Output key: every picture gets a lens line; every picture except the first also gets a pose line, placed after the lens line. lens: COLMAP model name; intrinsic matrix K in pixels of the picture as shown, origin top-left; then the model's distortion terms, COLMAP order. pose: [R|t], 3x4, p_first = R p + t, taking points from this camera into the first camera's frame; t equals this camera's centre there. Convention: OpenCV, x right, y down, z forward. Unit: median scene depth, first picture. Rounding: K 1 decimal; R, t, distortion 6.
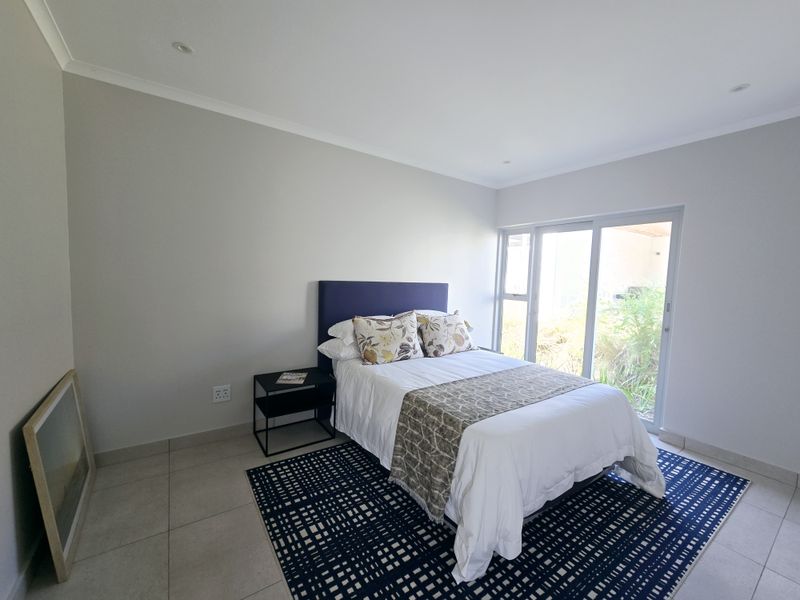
lens RADIAL K [[330.4, 0, 402.1], [0, 330.4, 300.3], [0, 0, 1]] dist [0.001638, 0.000175]
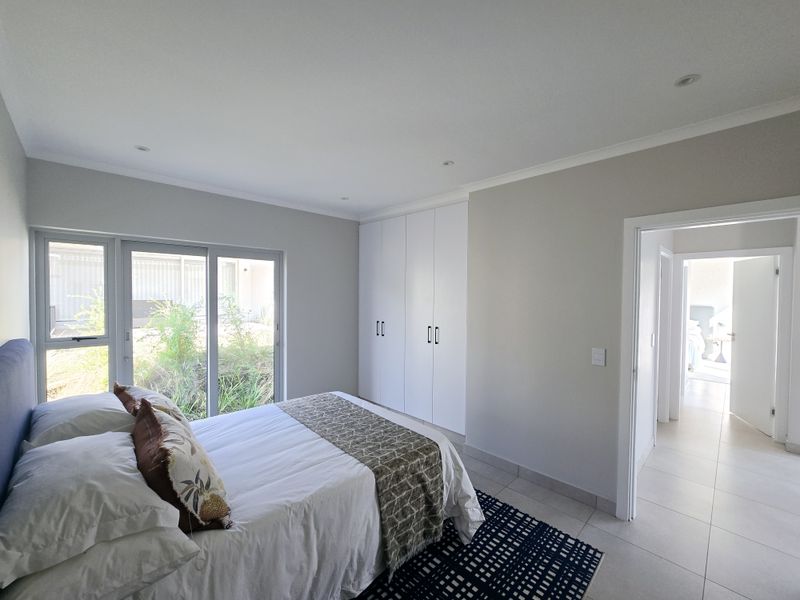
lens RADIAL K [[330.4, 0, 403.8], [0, 330.4, 299.4], [0, 0, 1]] dist [0.001638, 0.000175]
pose [[-0.165248, -0.056449, 0.984635, -0.784661], [0.056957, 0.996148, 0.066668, -0.203957], [-0.984606, 0.067098, -0.161396, 1.003787]]
